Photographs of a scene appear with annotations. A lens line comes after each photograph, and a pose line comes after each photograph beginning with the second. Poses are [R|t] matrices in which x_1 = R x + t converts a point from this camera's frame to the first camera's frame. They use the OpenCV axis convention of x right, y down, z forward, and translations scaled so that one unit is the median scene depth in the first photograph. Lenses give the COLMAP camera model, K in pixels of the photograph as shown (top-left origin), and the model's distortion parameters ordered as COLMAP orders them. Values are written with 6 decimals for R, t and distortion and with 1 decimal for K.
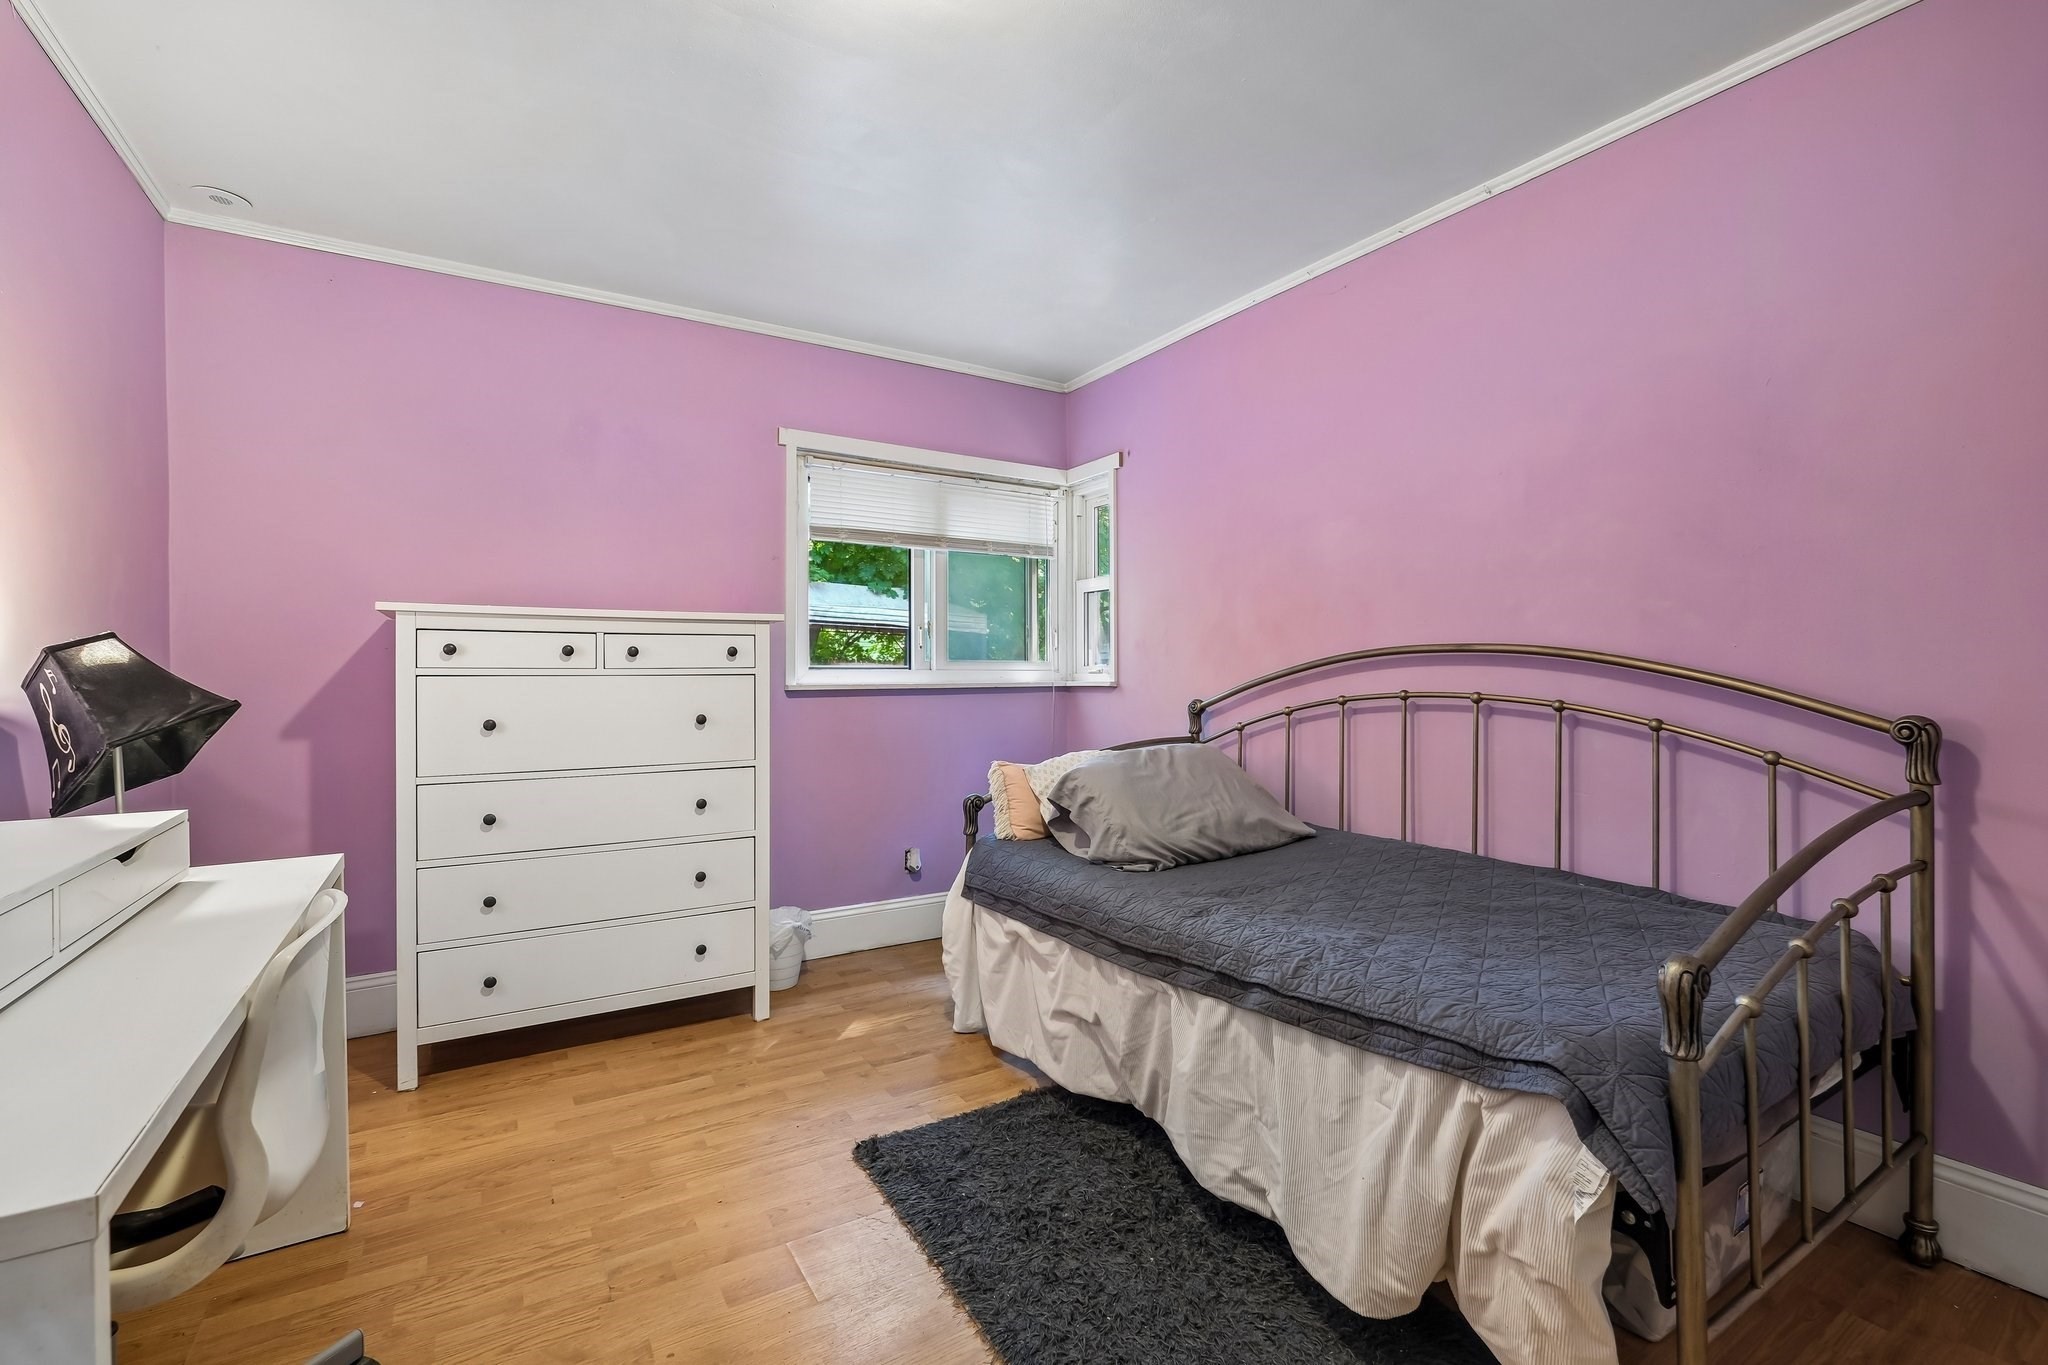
lens RADIAL K [[911.2, 0, 1026.6], [0, 911.2, 689.6], [0, 0, 1]] dist [-0.000390, 0.000235]
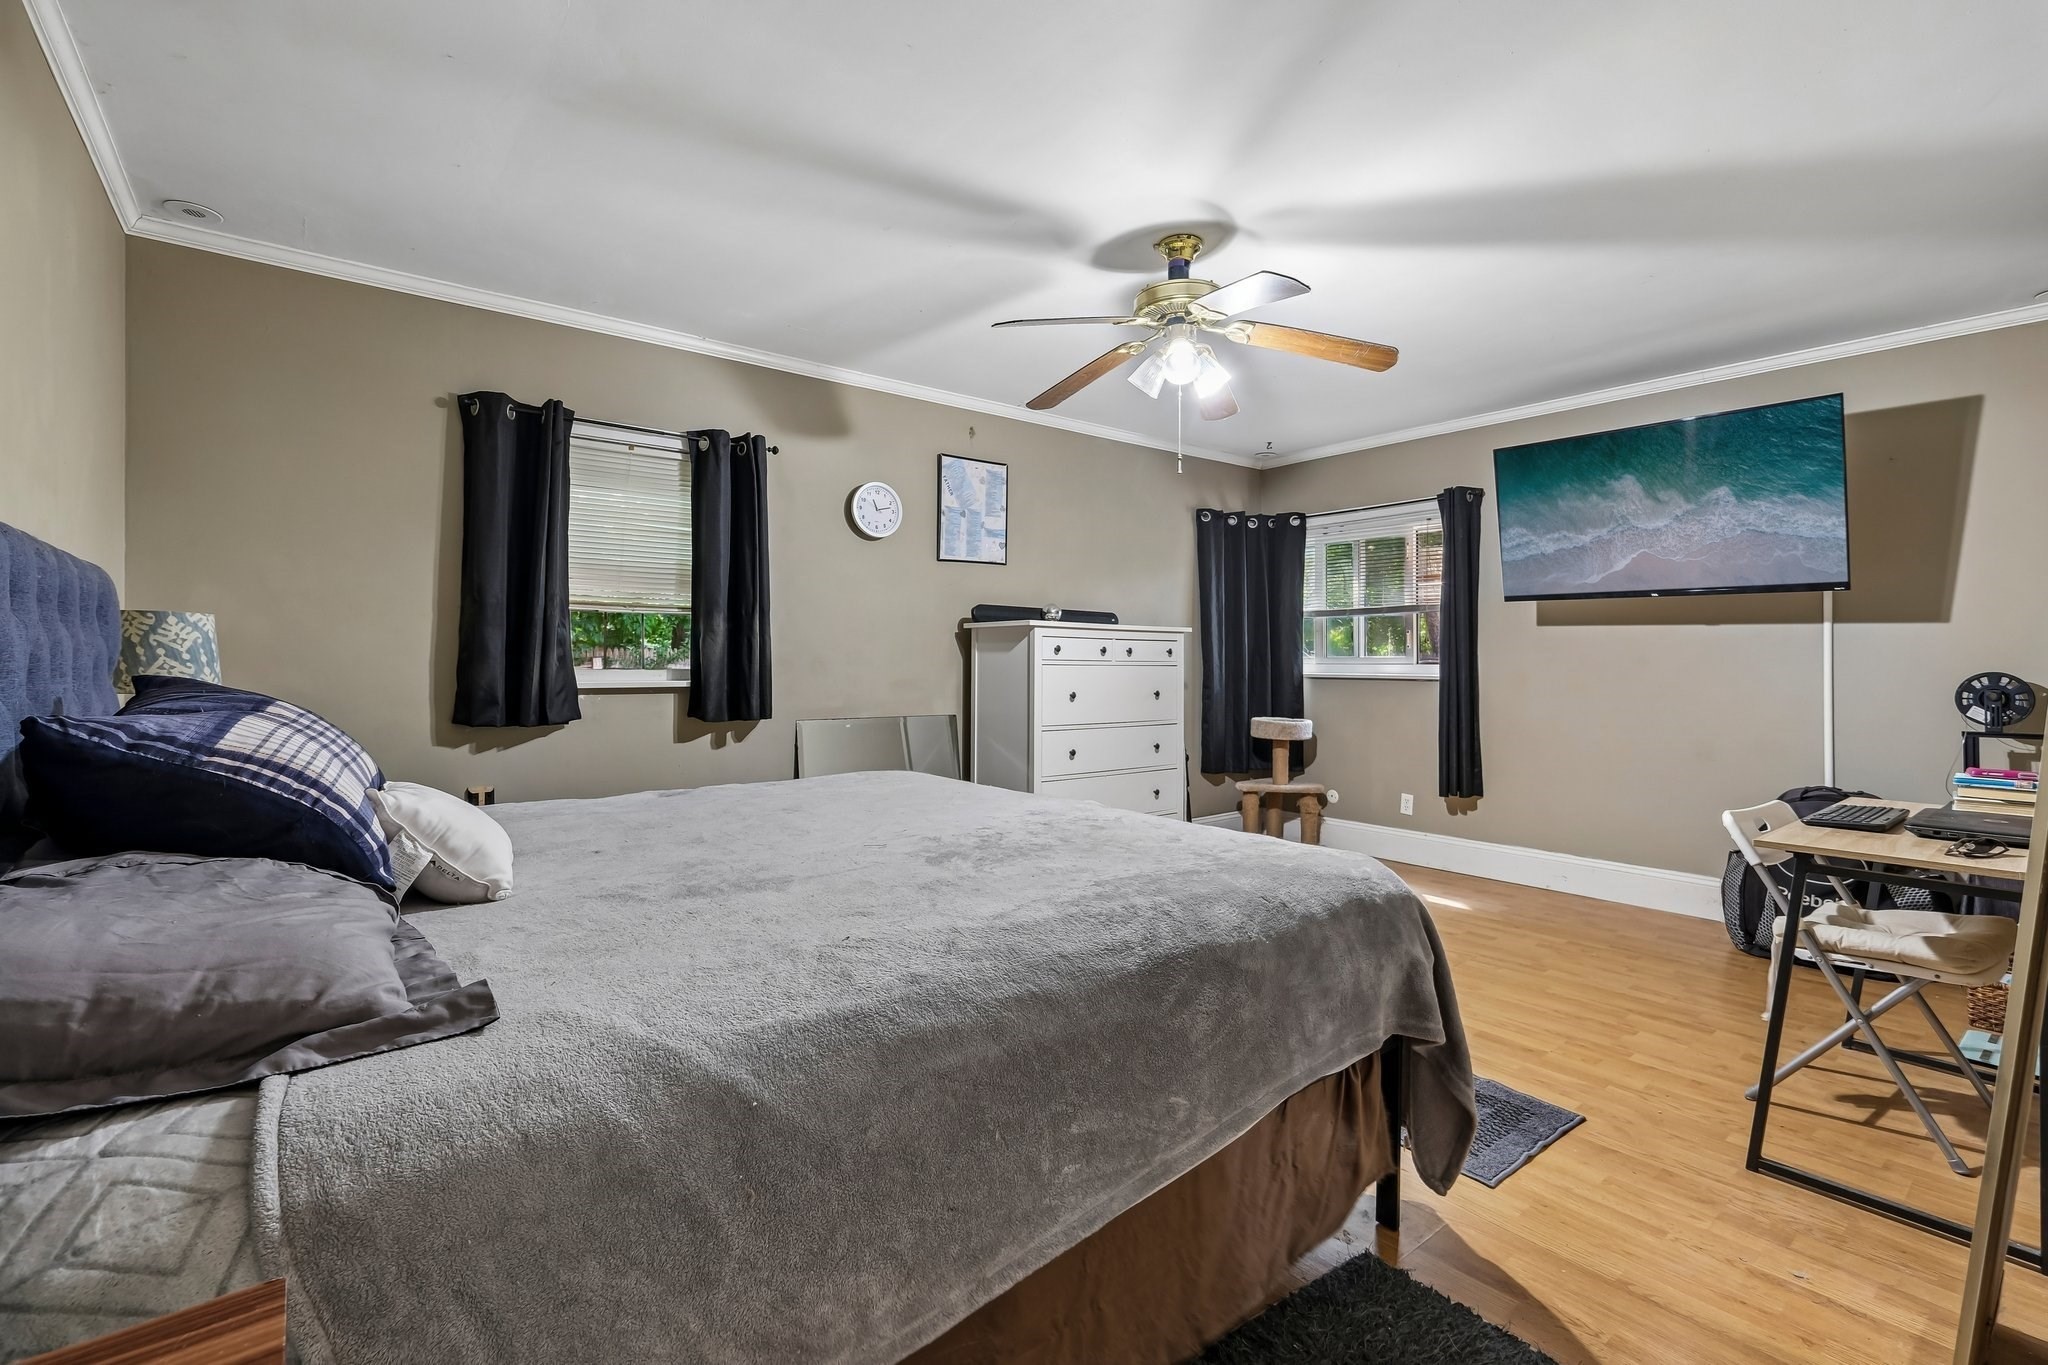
lens RADIAL K [[911.2, 0, 1041.3], [0, 911.2, 644.4], [0, 0, 1]] dist [-0.000390, 0.000235]
pose [[0.988749, 0.015553, 0.148772, -0.855221], [-0.010019, 0.999232, -0.037870, 0.009622], [-0.149247, 0.035953, 0.988146, -0.591398]]
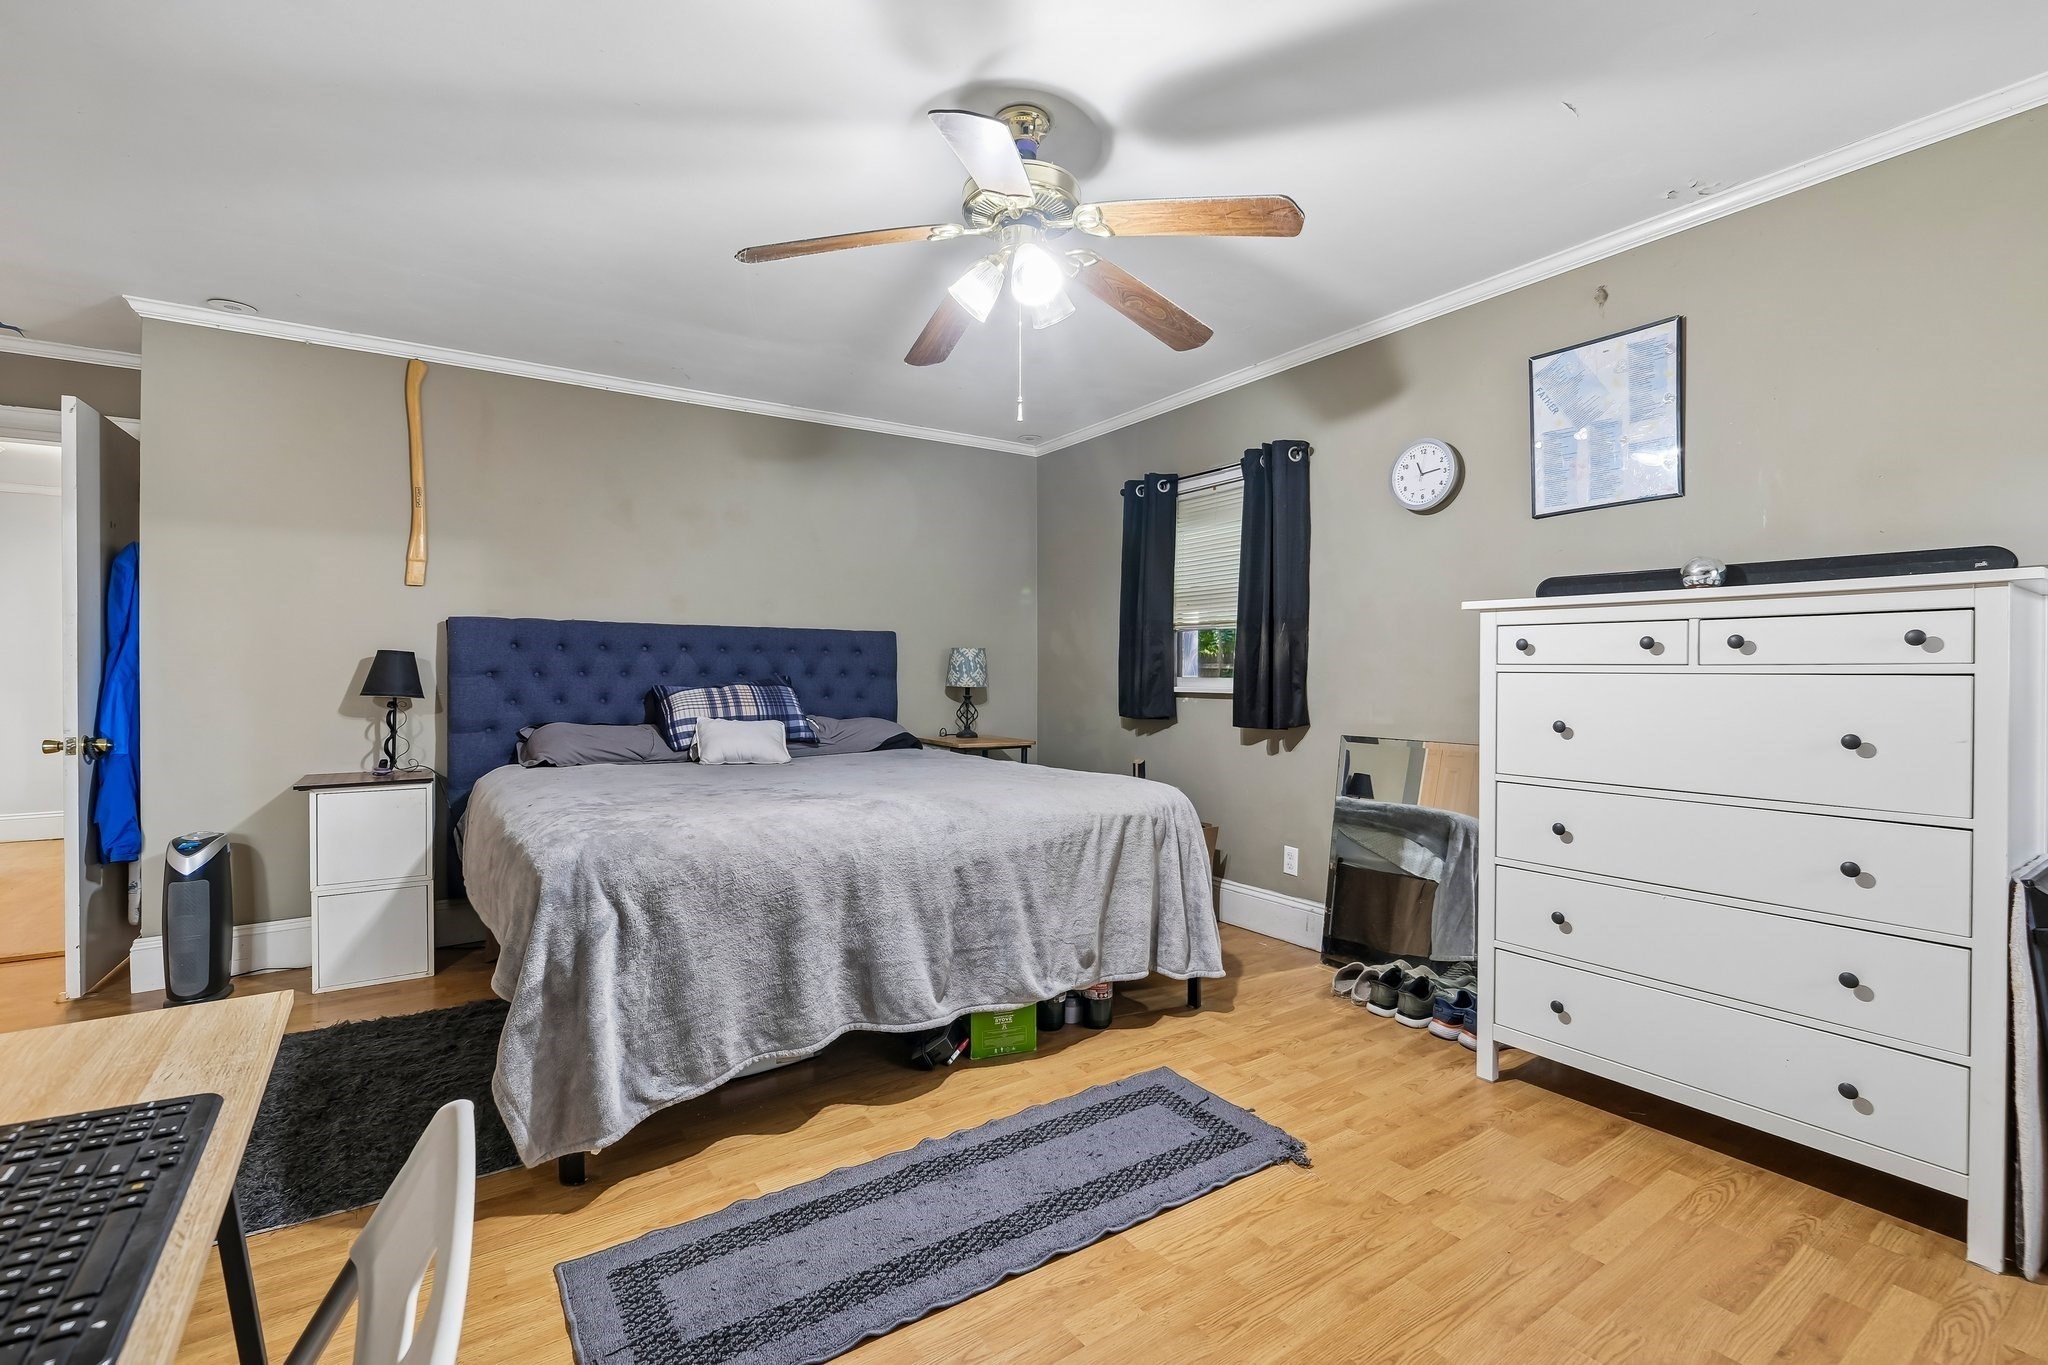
lens RADIAL K [[911.2, 0, 1020.6], [0, 911.2, 673.0], [0, 0, 1]] dist [-0.000390, 0.000235]
pose [[0.069642, 0.009845, -0.997523, 0.277293], [-0.017445, 0.999810, 0.008649, -0.013186], [0.997419, 0.016800, 0.069801, 0.377927]]
